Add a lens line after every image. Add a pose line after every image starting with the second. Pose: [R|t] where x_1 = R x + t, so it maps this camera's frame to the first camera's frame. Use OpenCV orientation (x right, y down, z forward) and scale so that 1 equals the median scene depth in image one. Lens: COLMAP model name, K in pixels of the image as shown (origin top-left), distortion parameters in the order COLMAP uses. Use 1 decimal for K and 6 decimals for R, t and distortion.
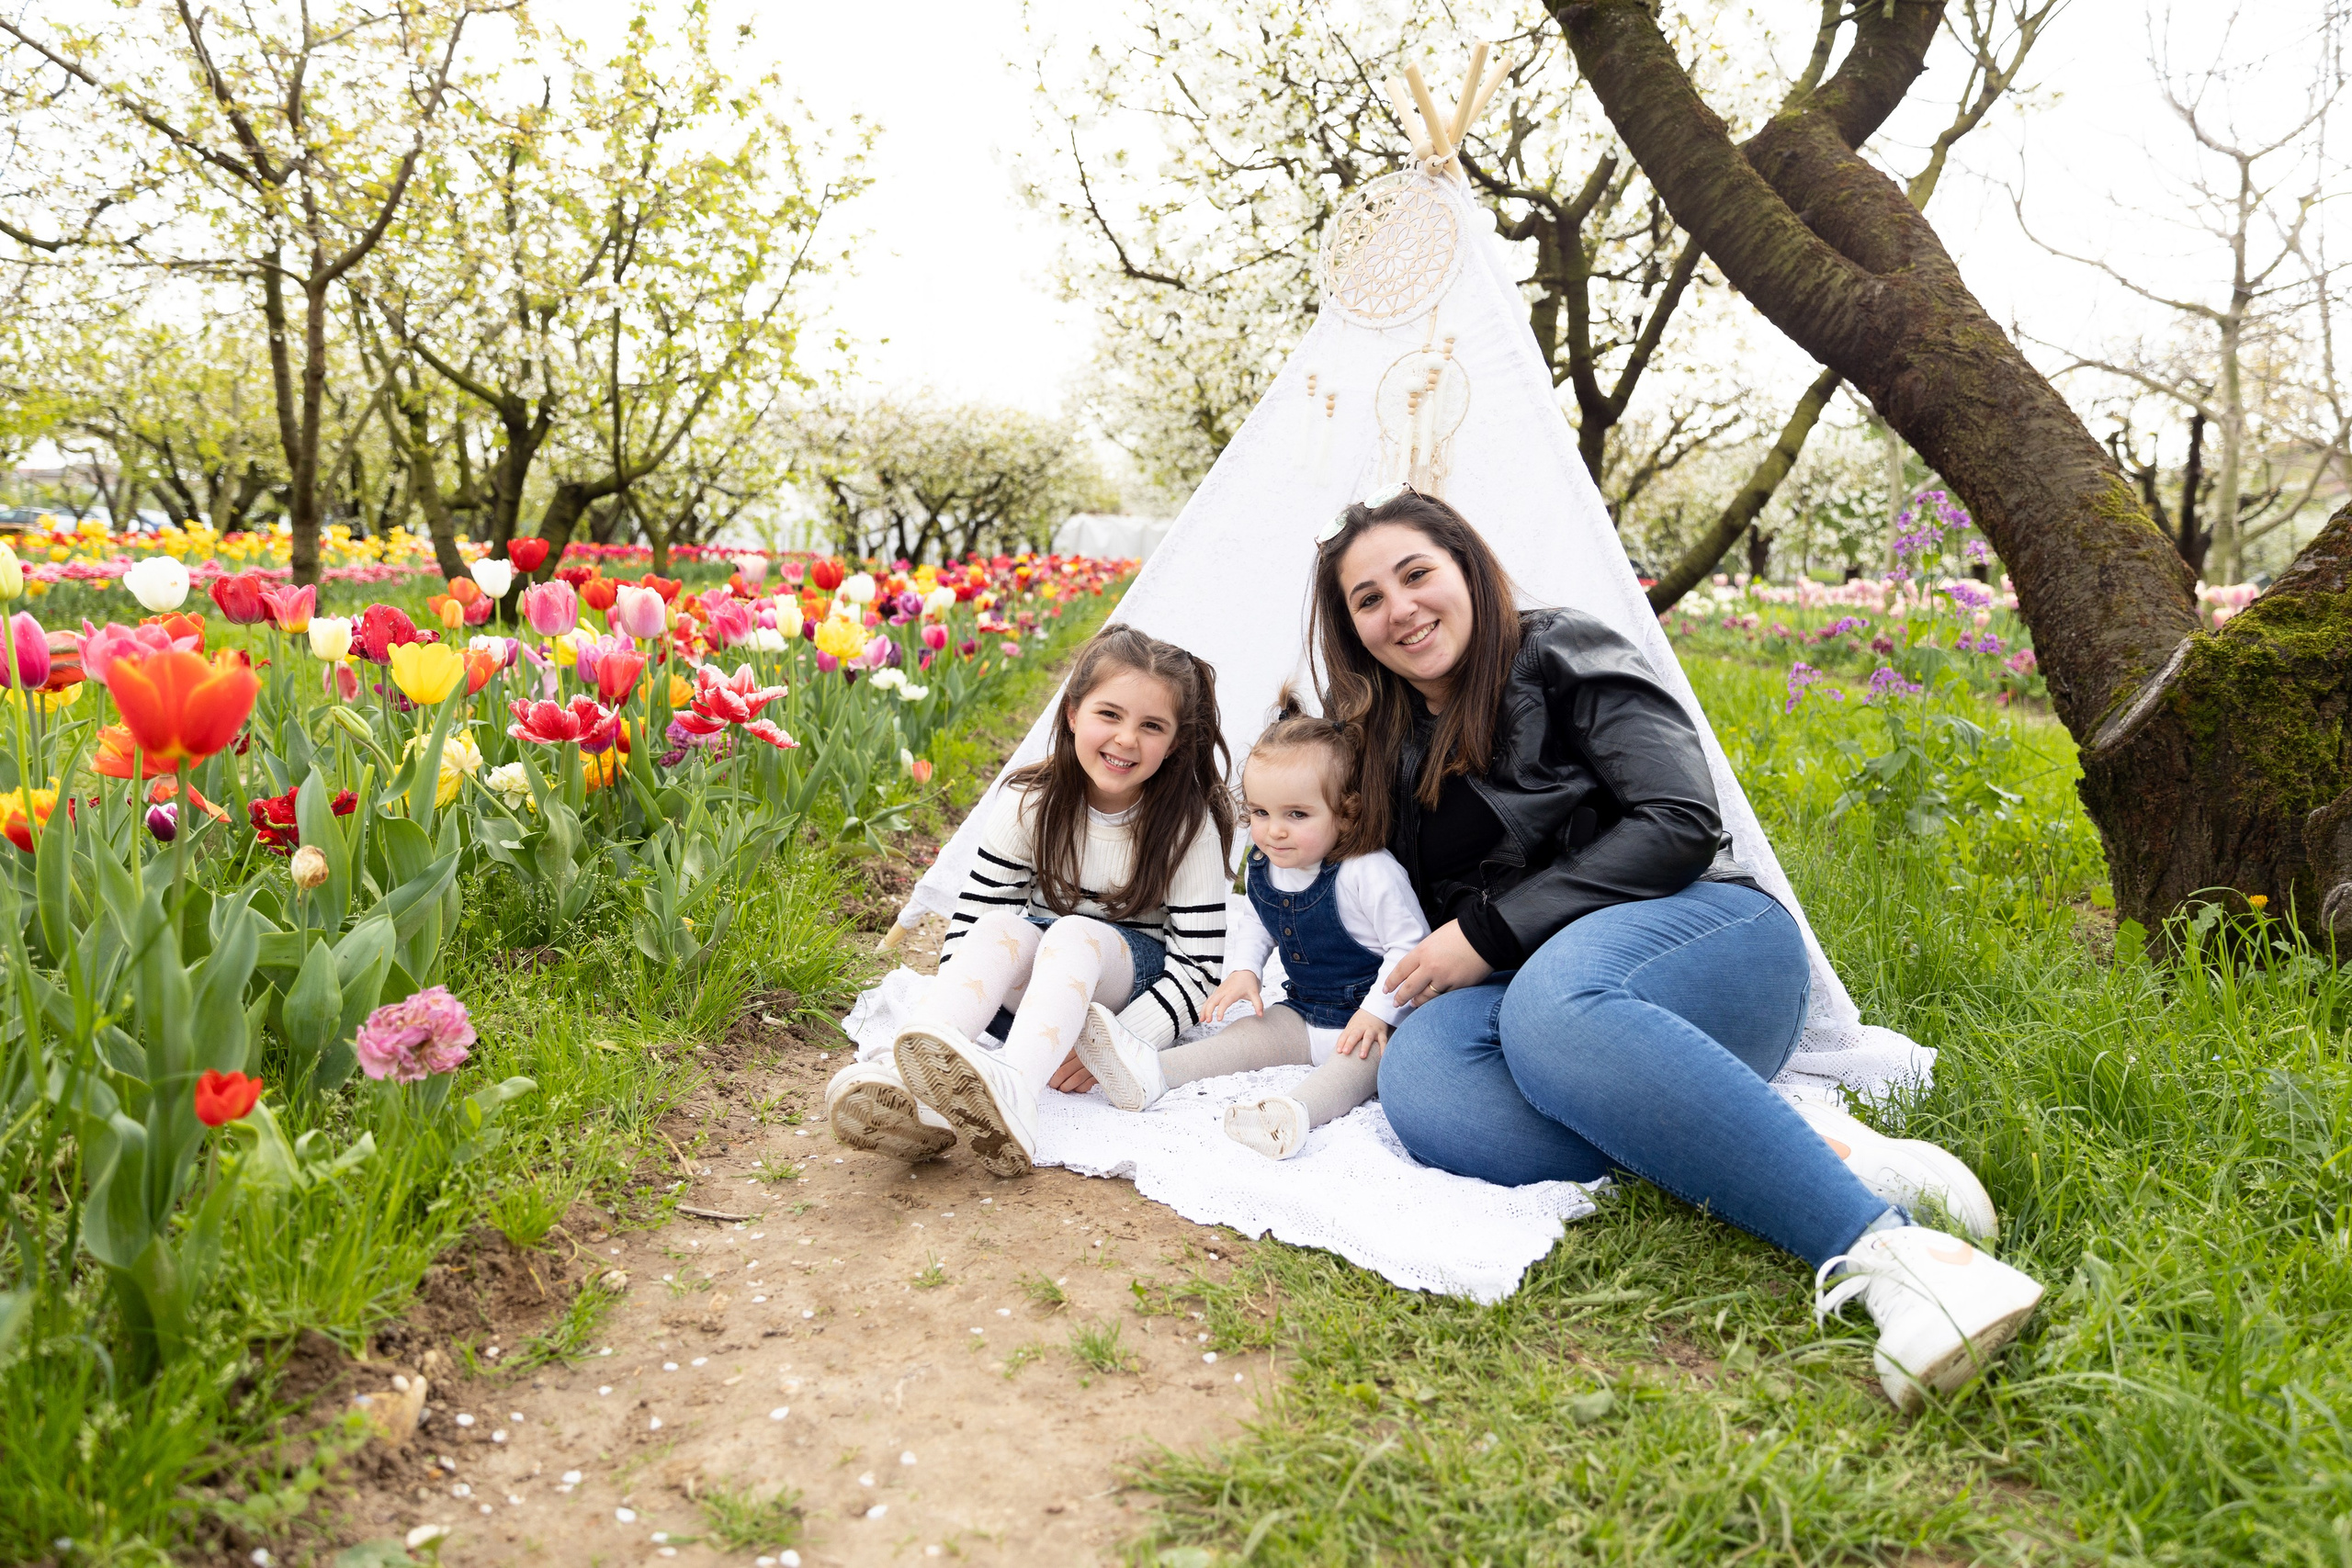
lens RADIAL K [[1553.3, 0, 1197.1], [0, 1553.3, 738.0], [0, 0, 1]] dist [0.004857, -0.000064]
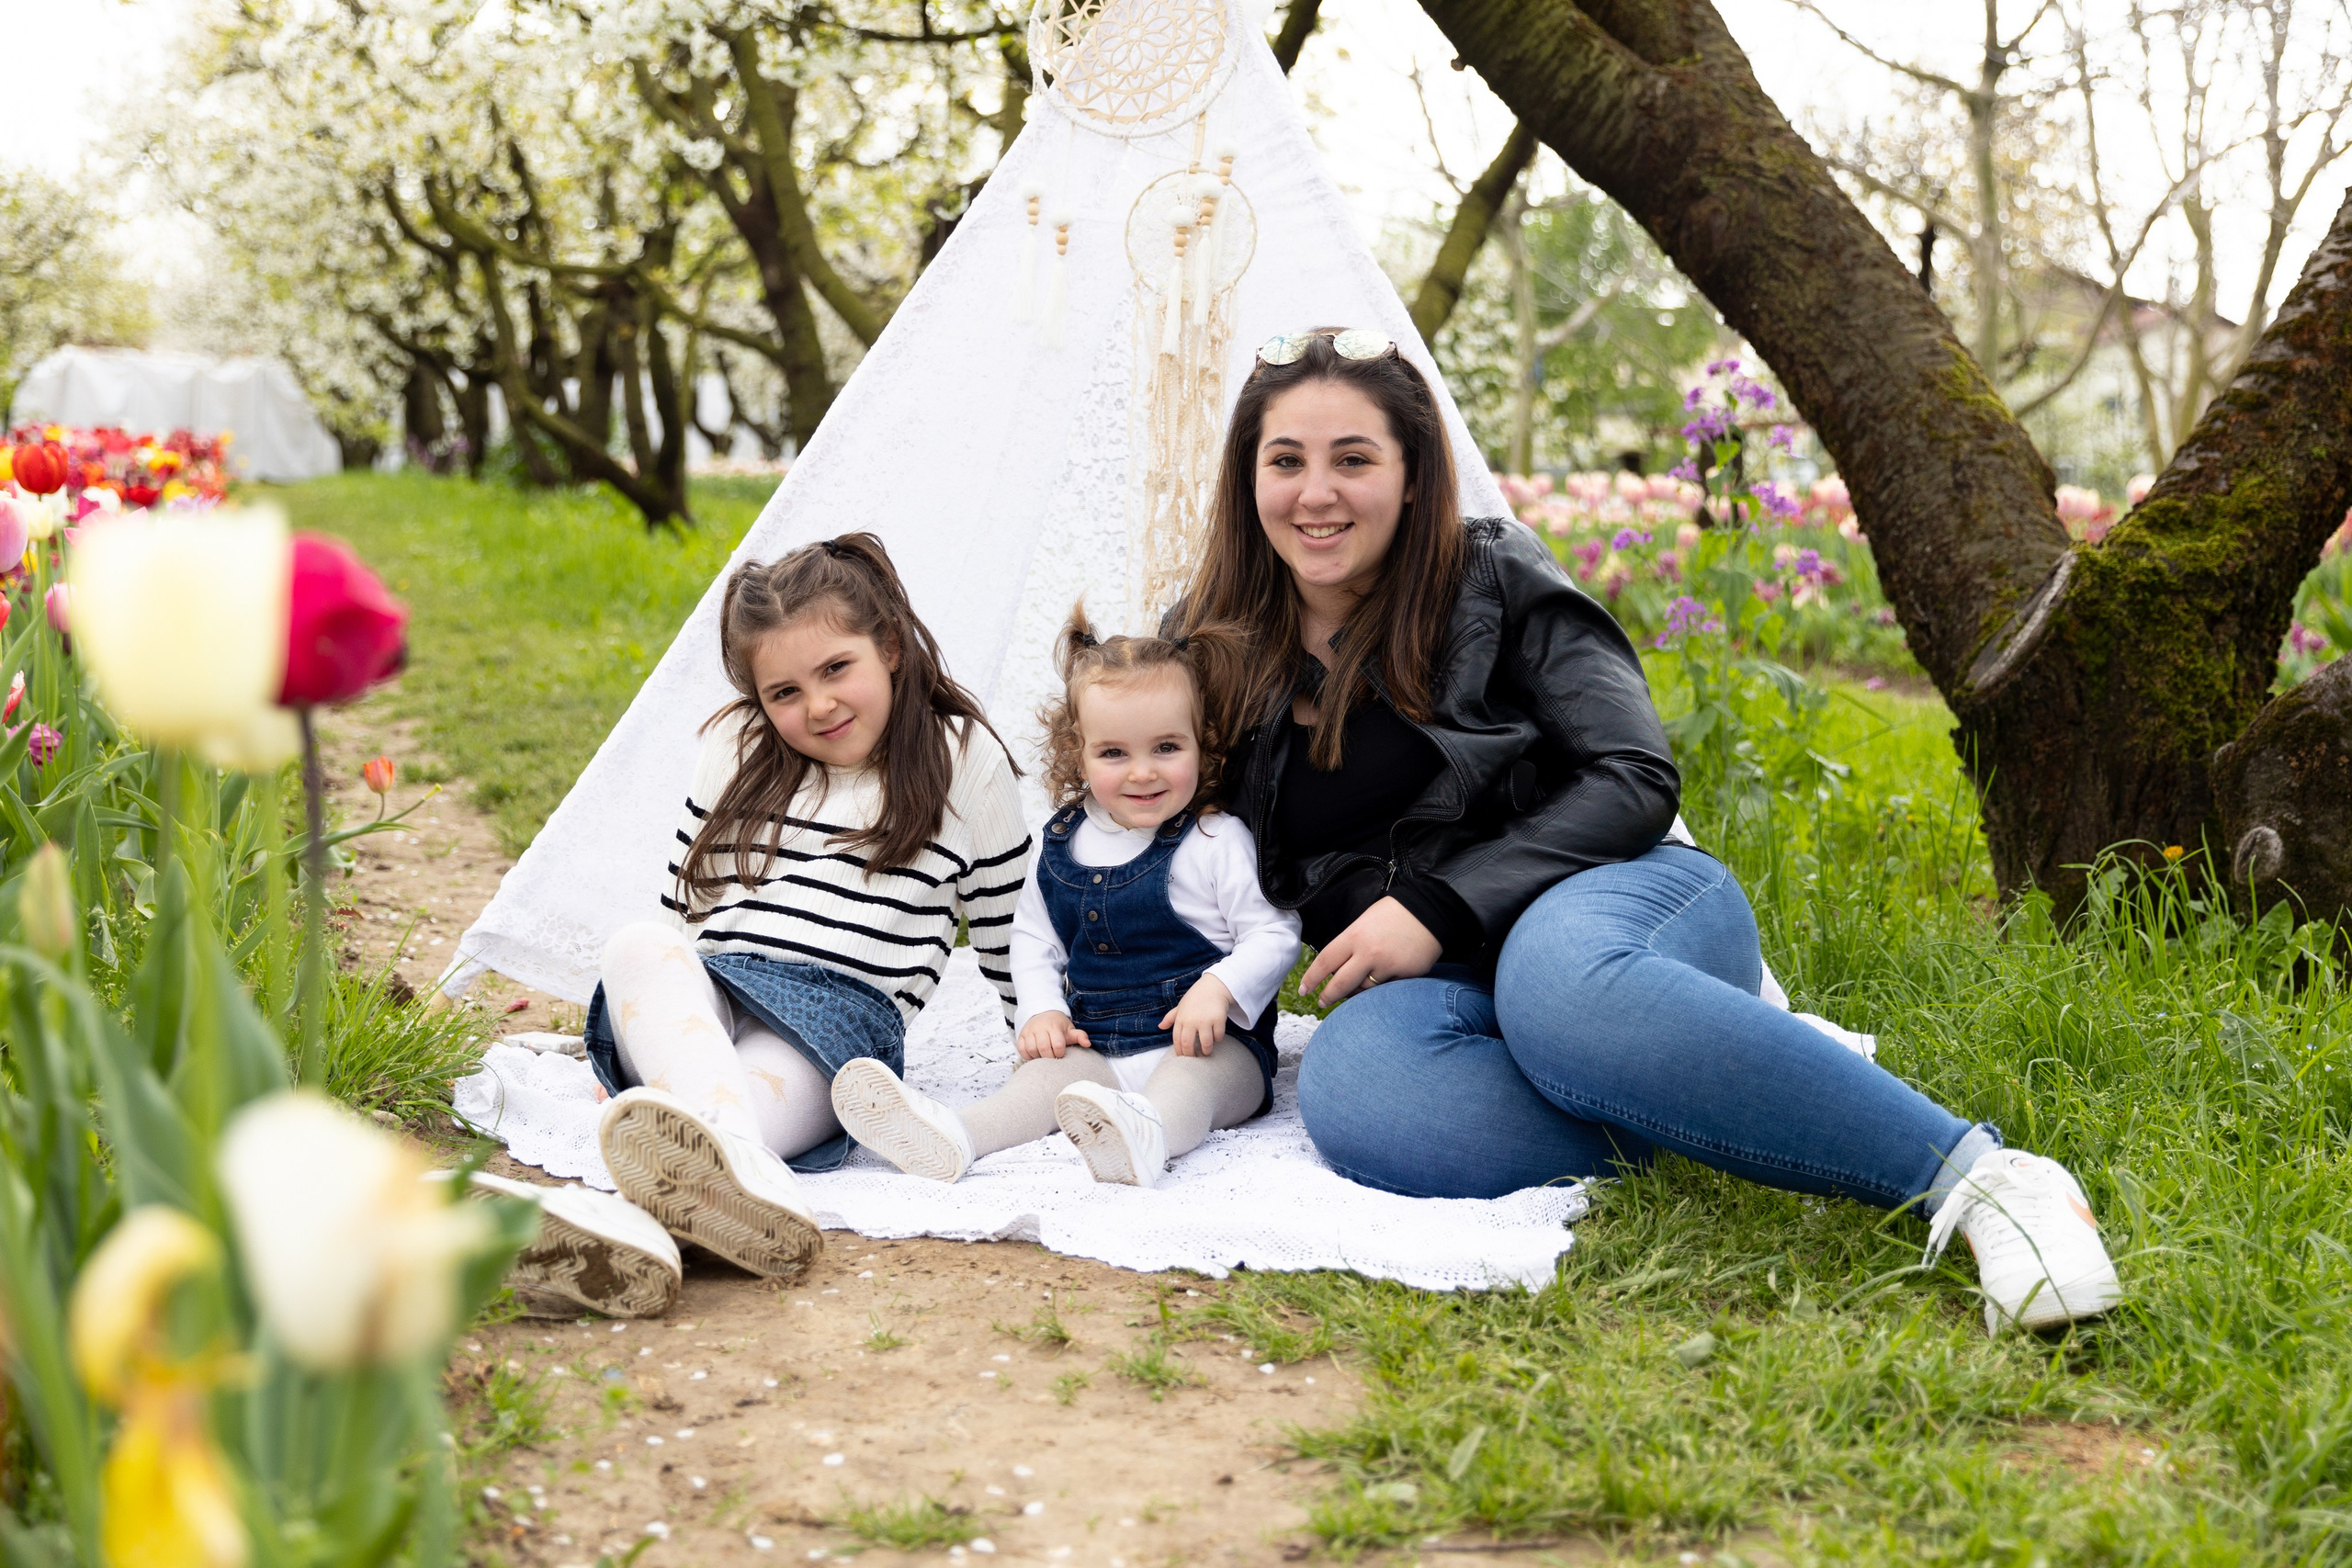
lens RADIAL K [[2810.5, 0, 1198.7], [0, 2810.5, 706.1], [0, 0, 1]] dist [-0.002050, 0.044584]
pose [[0.947992, -0.025019, 0.317308, -0.256215], [0.031108, 0.999416, -0.014137, 0.023037], [-0.316769, 0.023272, 0.948217, -0.244362]]
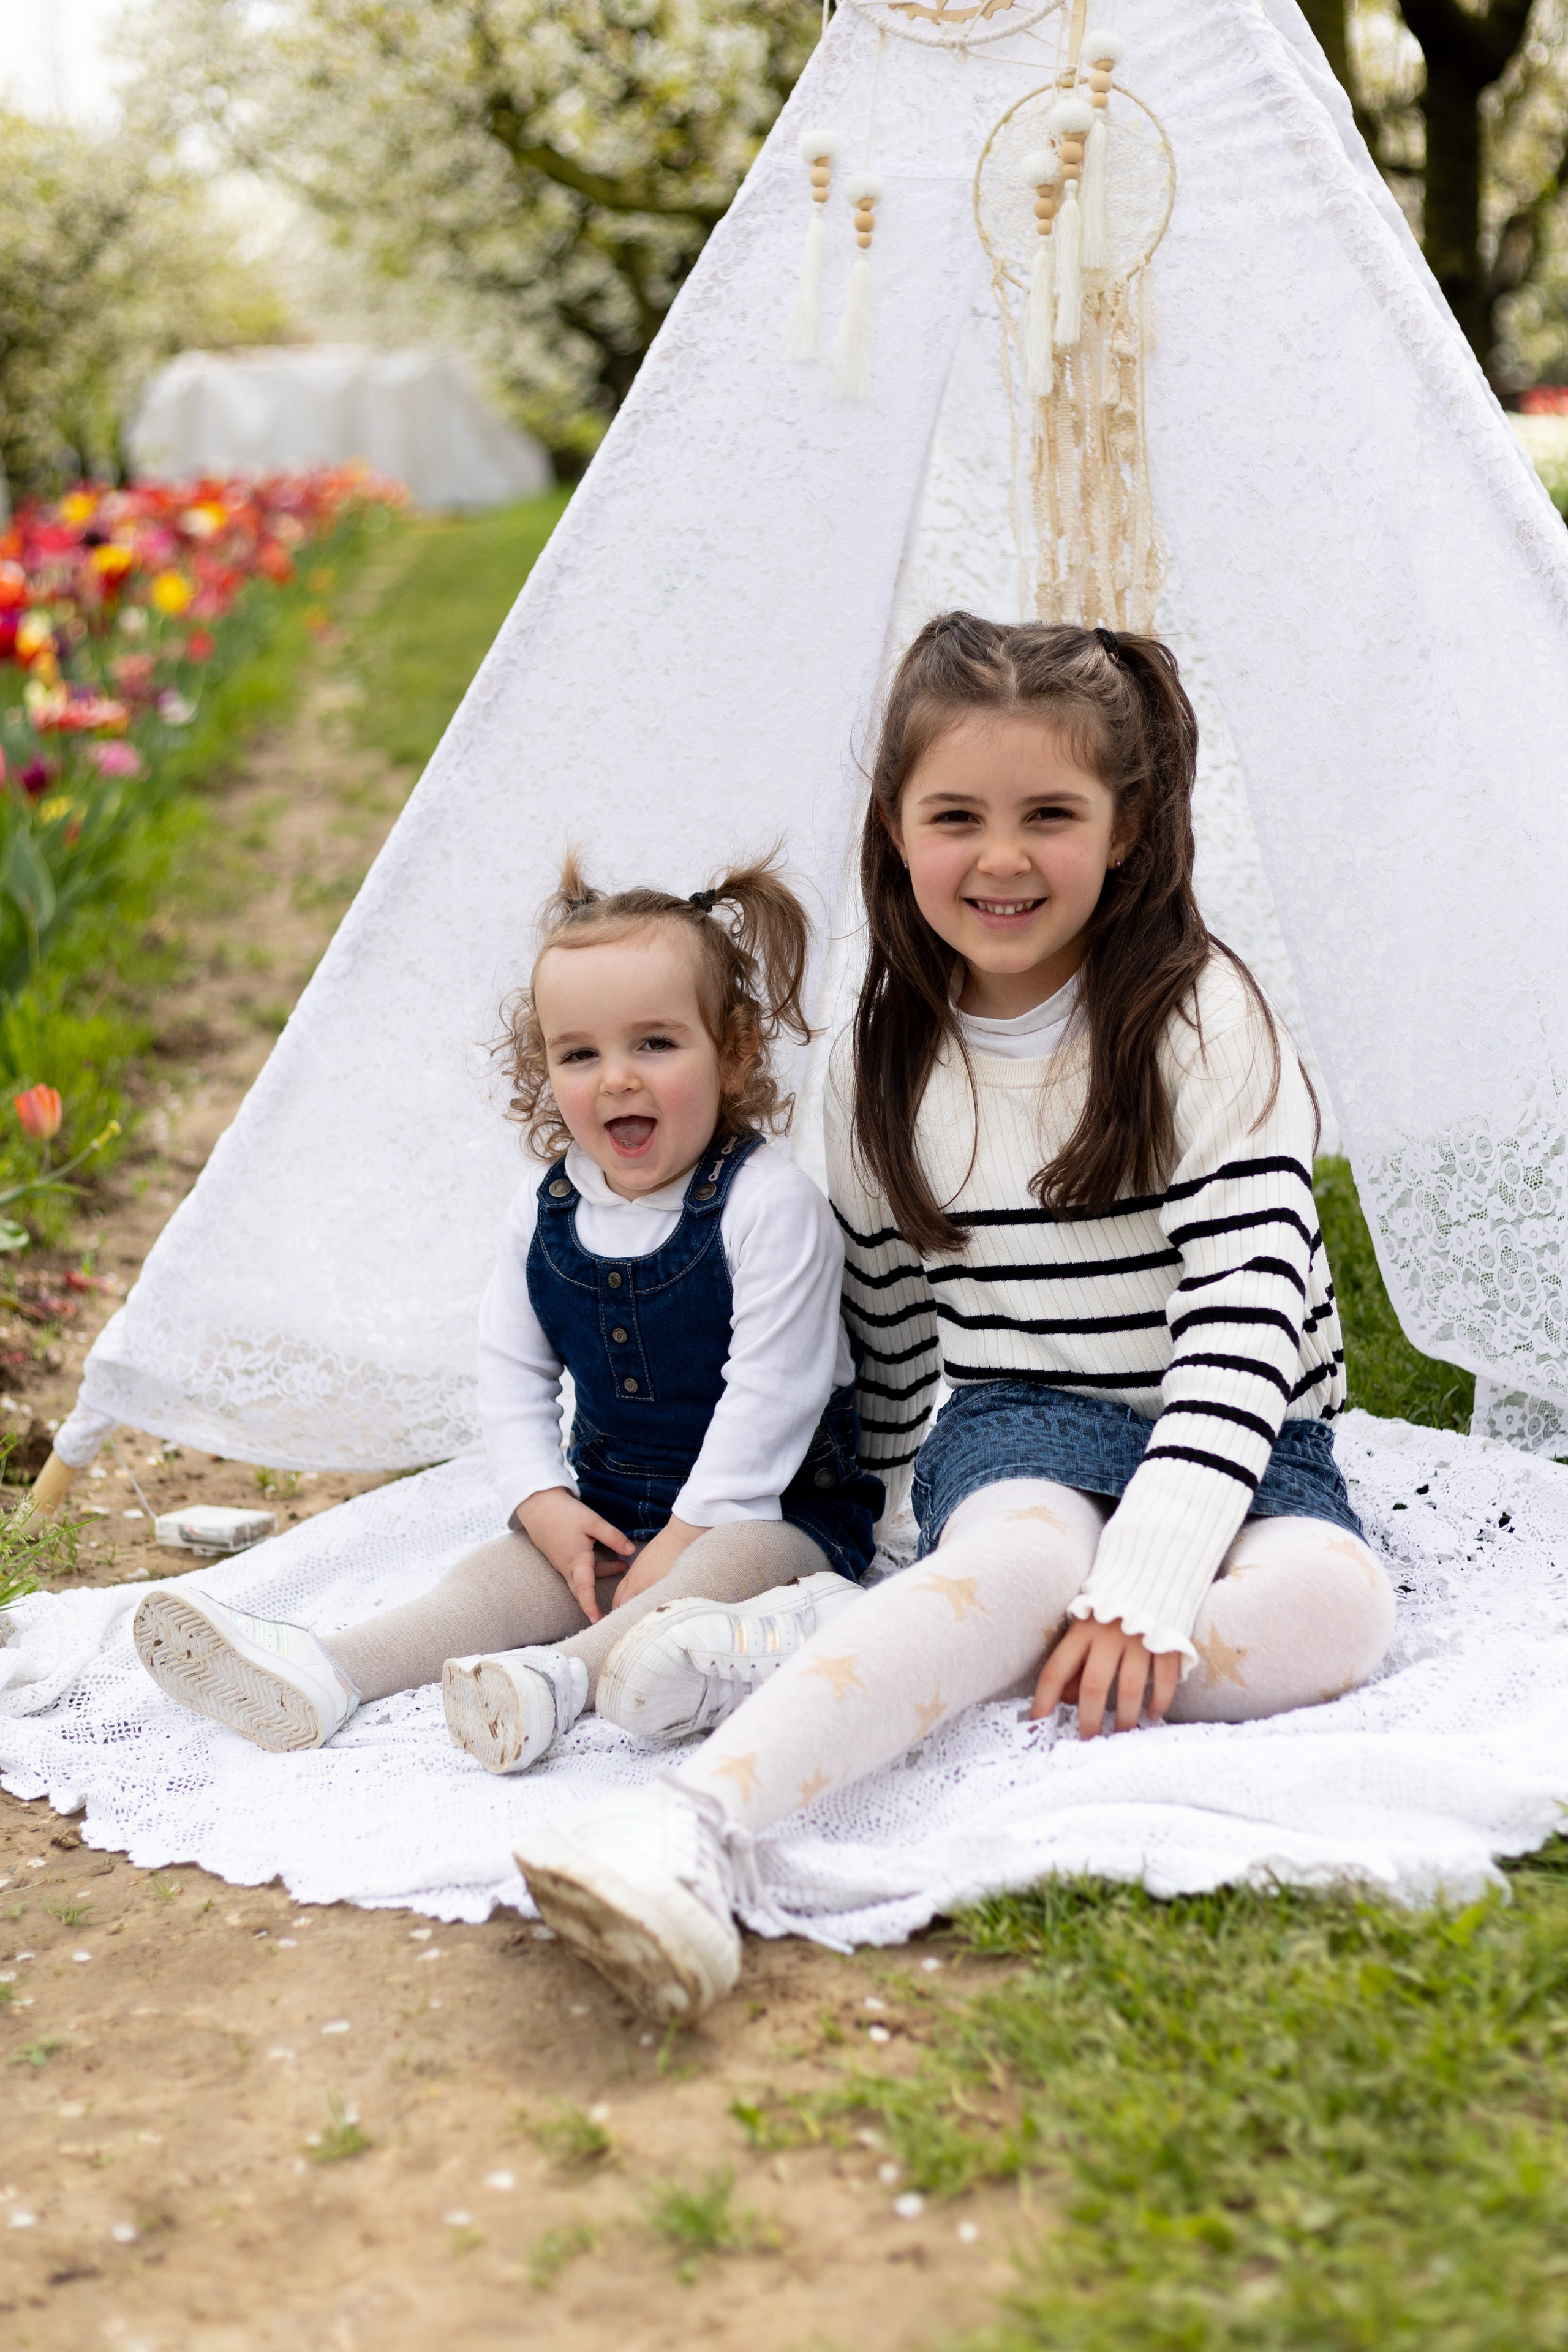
lens RADIAL K [[3938.1, 0, 826.3], [0, 3938.1, 1169.1], [0, 0, 1]] dist [-0.006483, 0.035887]
pose [[0.991470, -0.113652, 0.063794, -0.032003], [0.108577, 0.991019, 0.078057, -0.029434], [-0.072092, -0.070465, 0.994906, -0.151896]]
